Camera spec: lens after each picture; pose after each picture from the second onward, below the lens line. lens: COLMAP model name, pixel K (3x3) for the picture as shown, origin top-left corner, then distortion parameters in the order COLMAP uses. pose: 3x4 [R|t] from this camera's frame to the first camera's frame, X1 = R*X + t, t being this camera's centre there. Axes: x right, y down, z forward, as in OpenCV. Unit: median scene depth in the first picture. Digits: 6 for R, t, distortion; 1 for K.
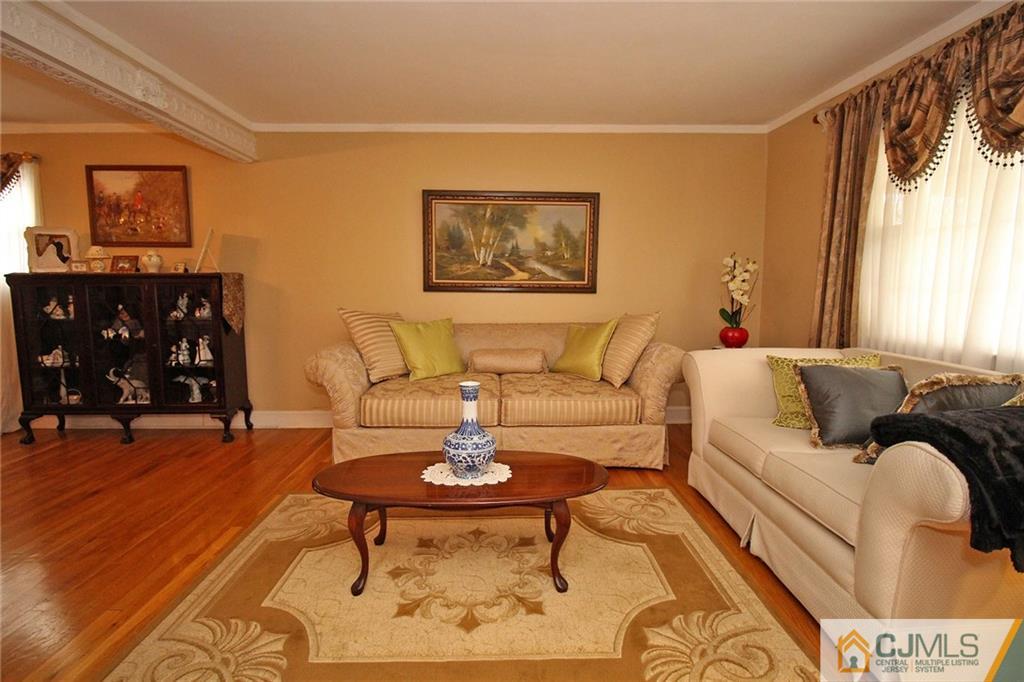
lens RADIAL K [[474.8, 0, 512.0], [0, 474.8, 329.0], [0, 0, 1]] dist [-0.000606, -0.010535]
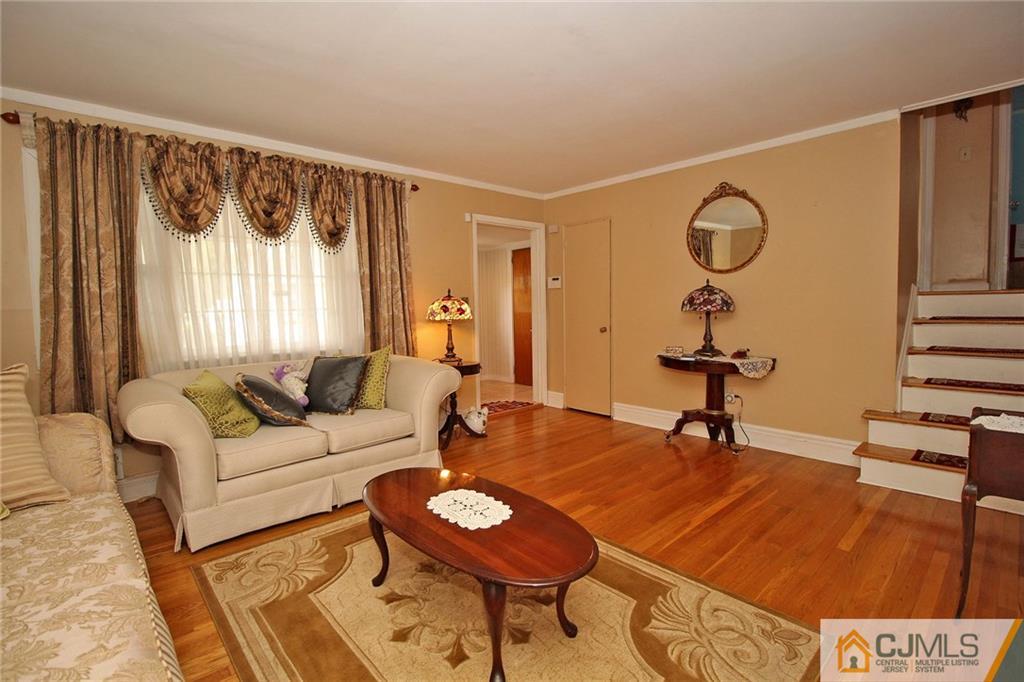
lens RADIAL K [[474.8, 0, 512.0], [0, 474.8, 329.0], [0, 0, 1]] dist [-0.000606, -0.010535]
pose [[-0.657128, -0.024822, 0.753370, -0.461299], [0.088869, 0.989936, 0.110131, -0.079047], [-0.748522, 0.139321, -0.648309, 0.788849]]
